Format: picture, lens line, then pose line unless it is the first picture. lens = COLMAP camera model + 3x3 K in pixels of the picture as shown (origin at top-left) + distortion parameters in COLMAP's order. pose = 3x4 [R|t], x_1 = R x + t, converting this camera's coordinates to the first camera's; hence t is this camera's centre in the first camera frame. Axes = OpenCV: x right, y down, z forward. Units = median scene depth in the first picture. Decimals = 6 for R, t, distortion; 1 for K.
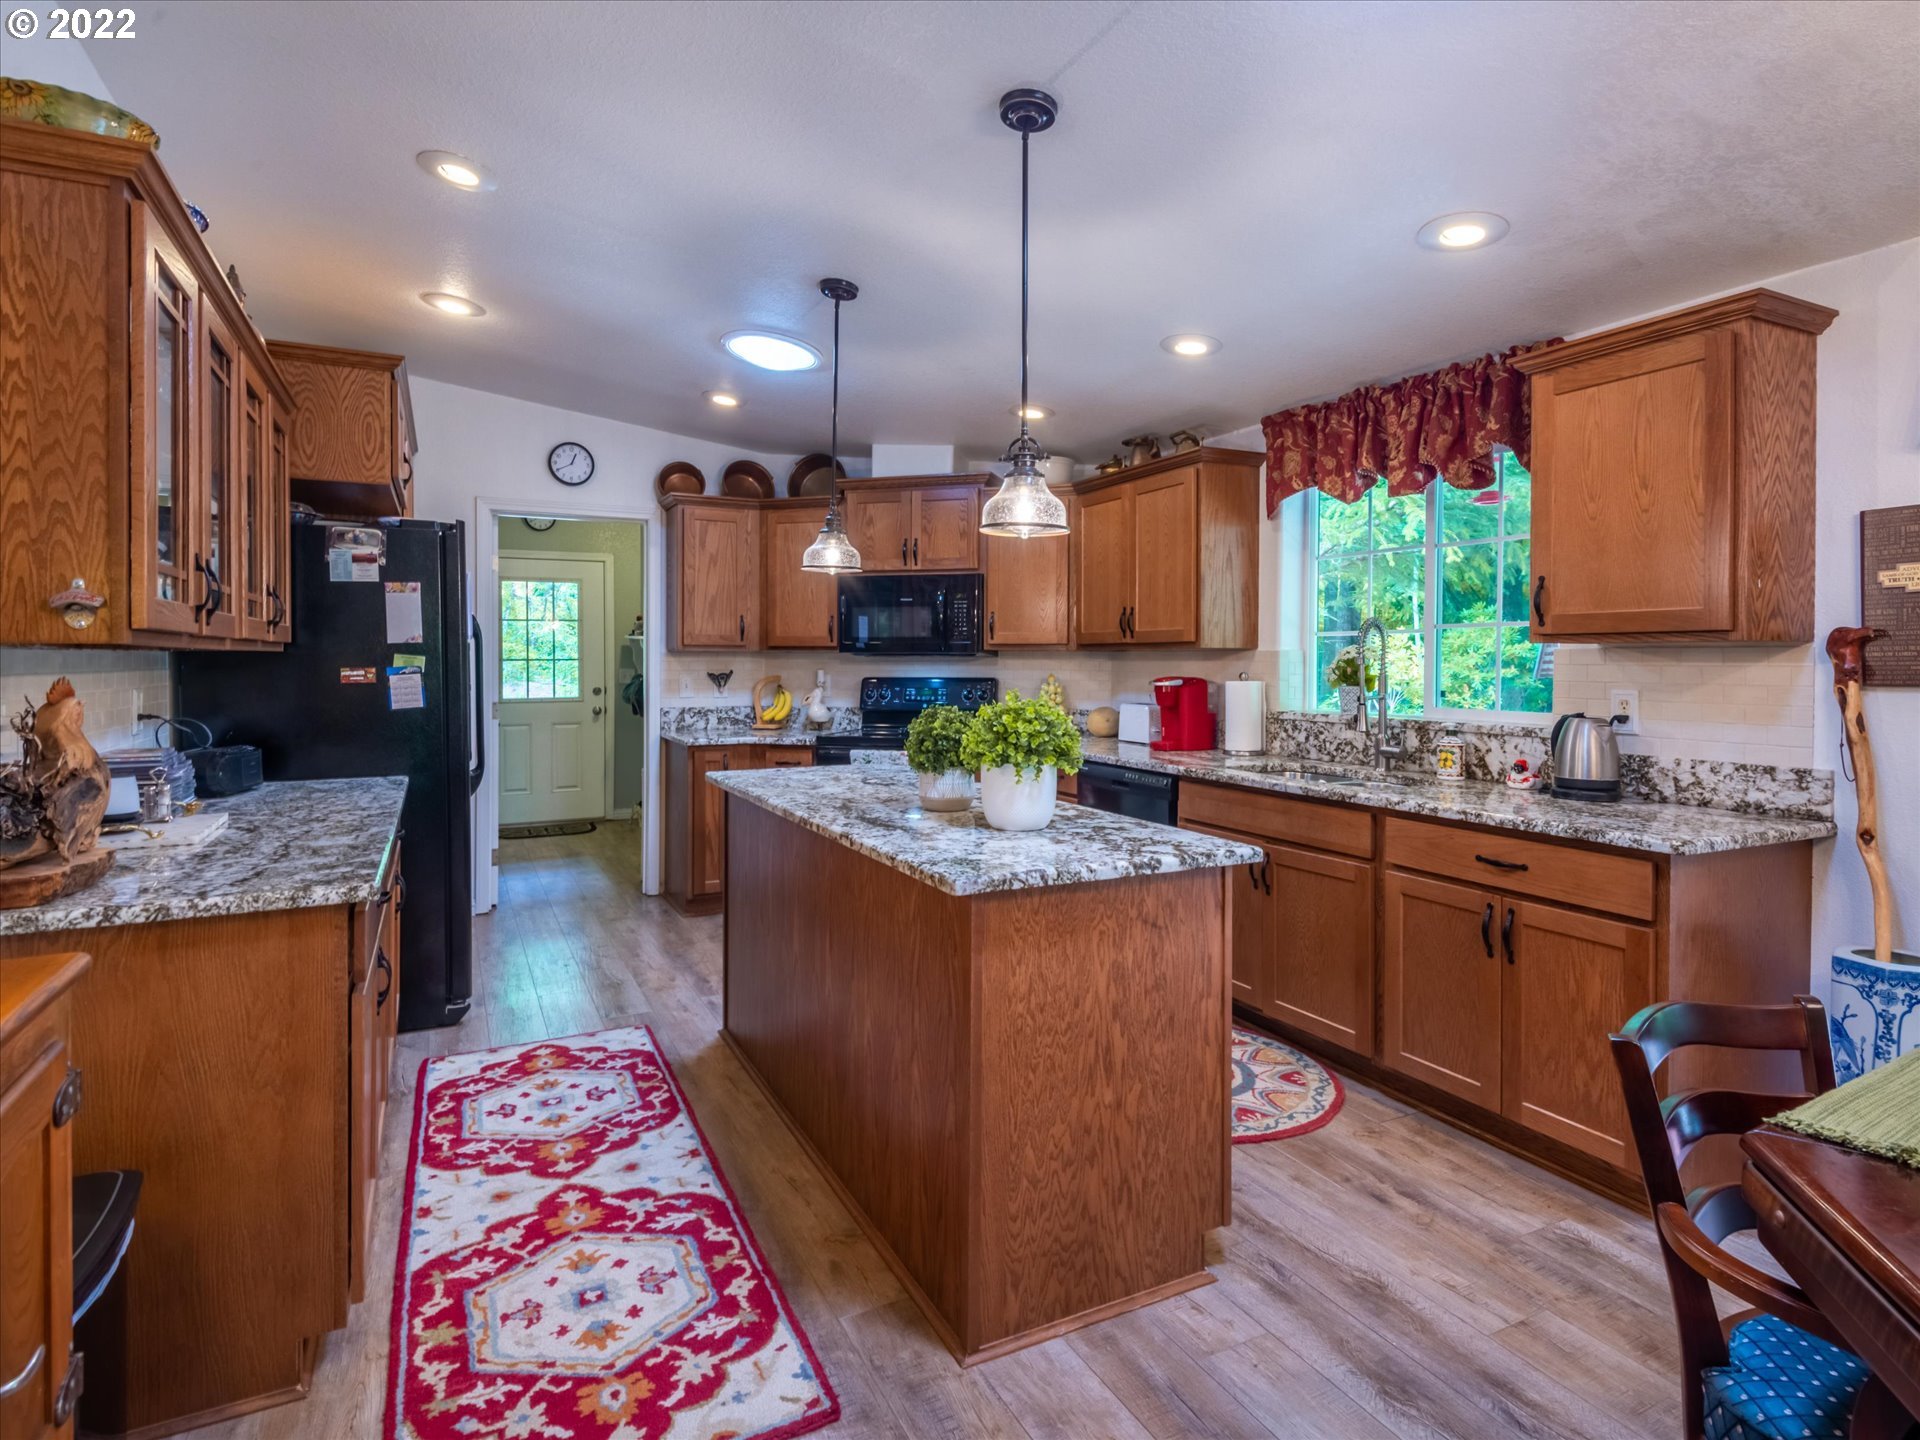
lens RADIAL K [[1014.1, 0, 961.2], [0, 1014.1, 665.1], [0, 0, 1]] dist [0.002745, -0.000241]
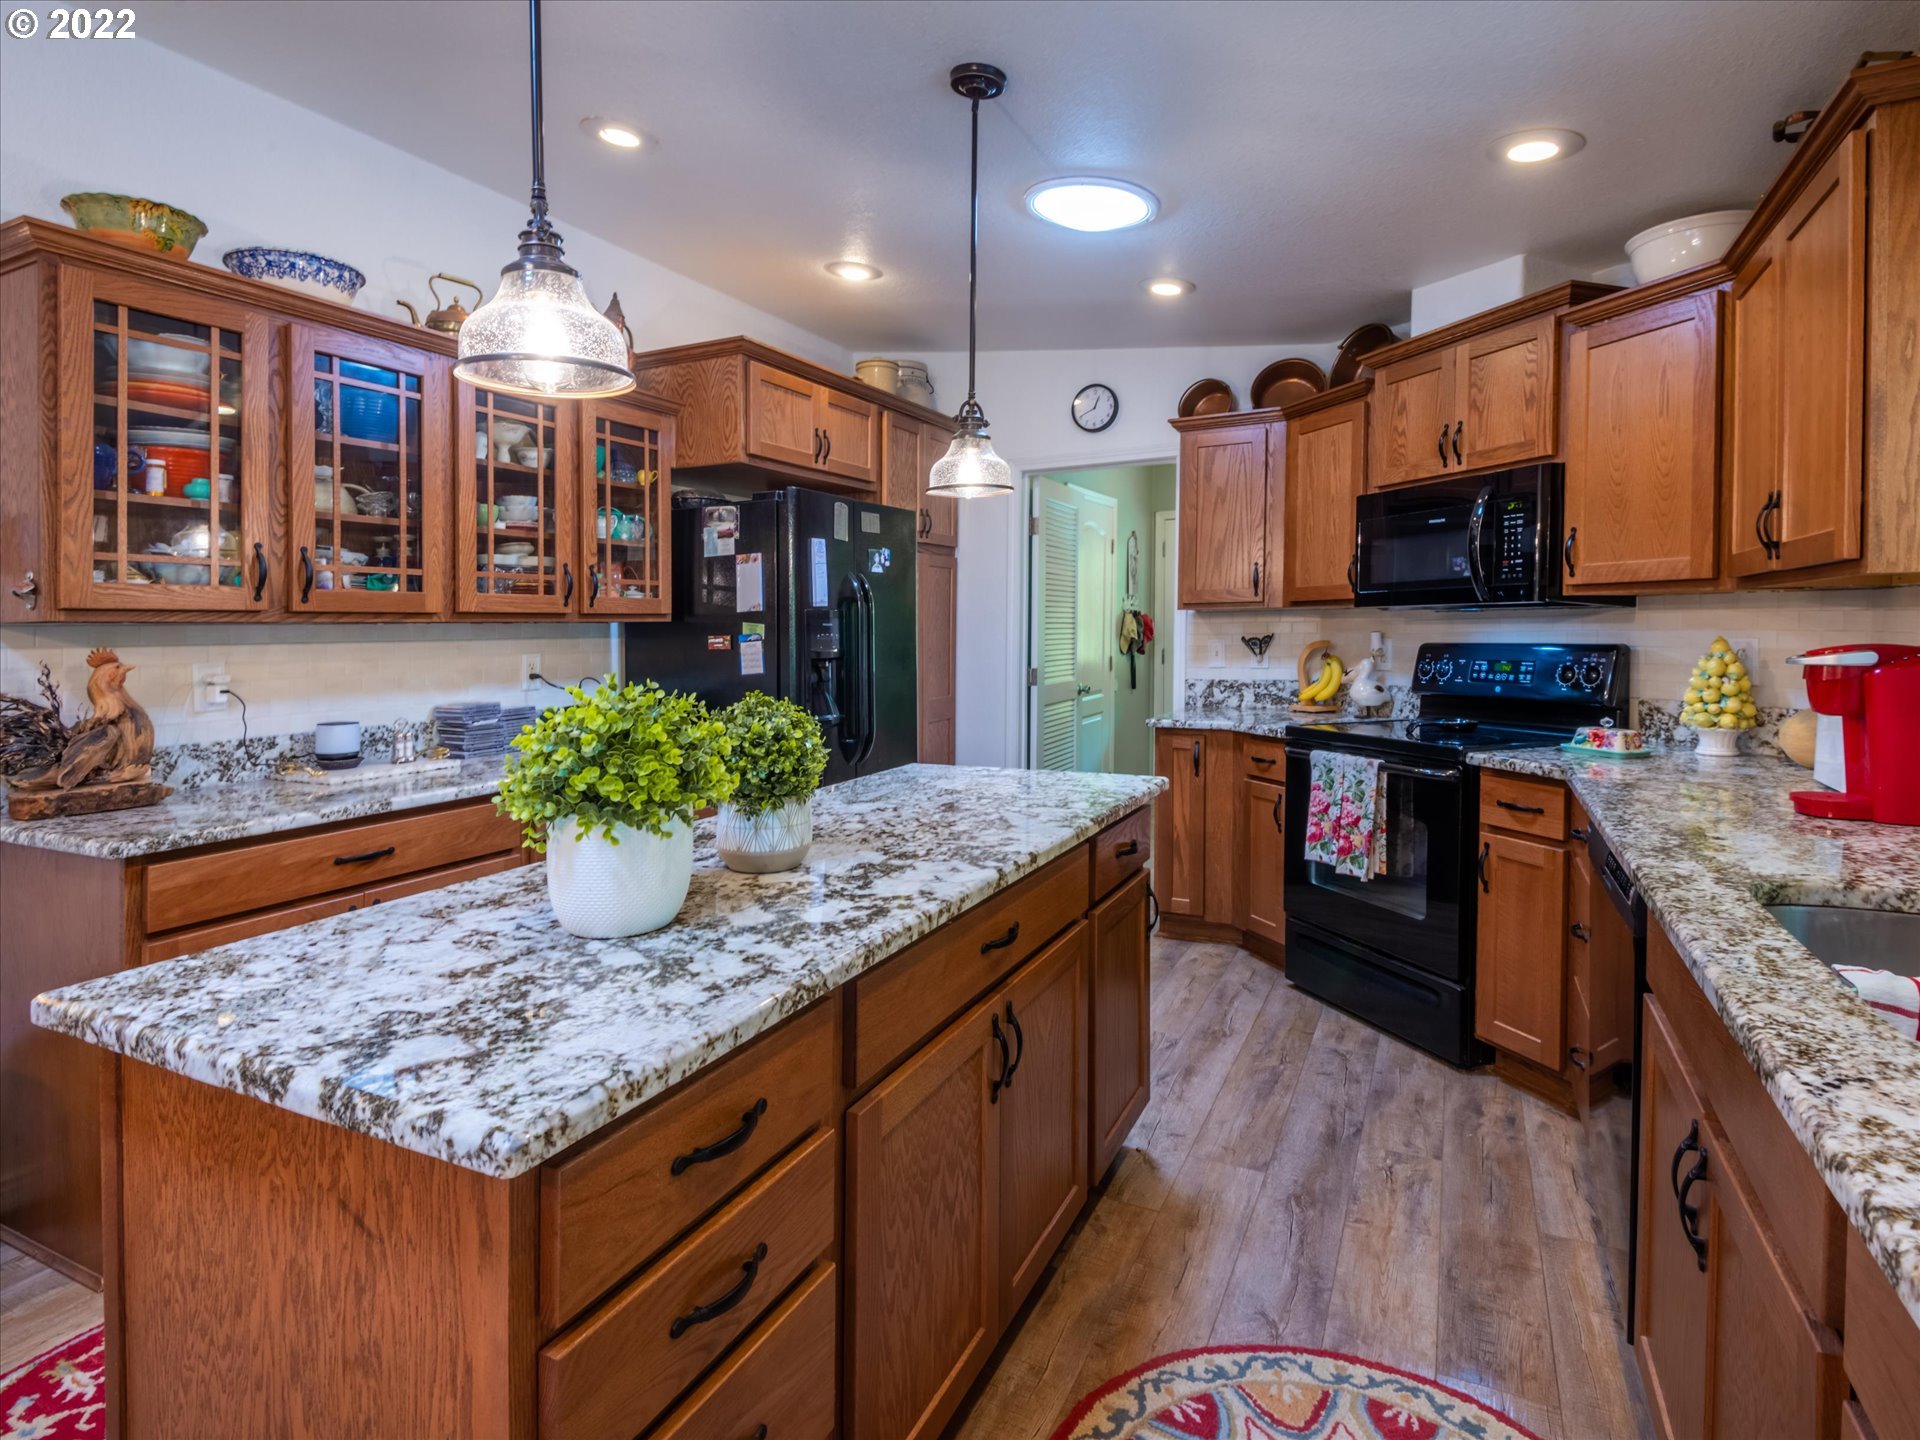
lens RADIAL K [[997.5, 0, 958.4], [0, 997.5, 660.5], [0, 0, 1]] dist [0.016684, -0.000753]
pose [[0.590348, 0.015028, -0.807009, 0.277575], [0.011601, 0.999565, 0.027100, 0.002084], [0.807065, -0.025360, 0.589917, 0.384903]]
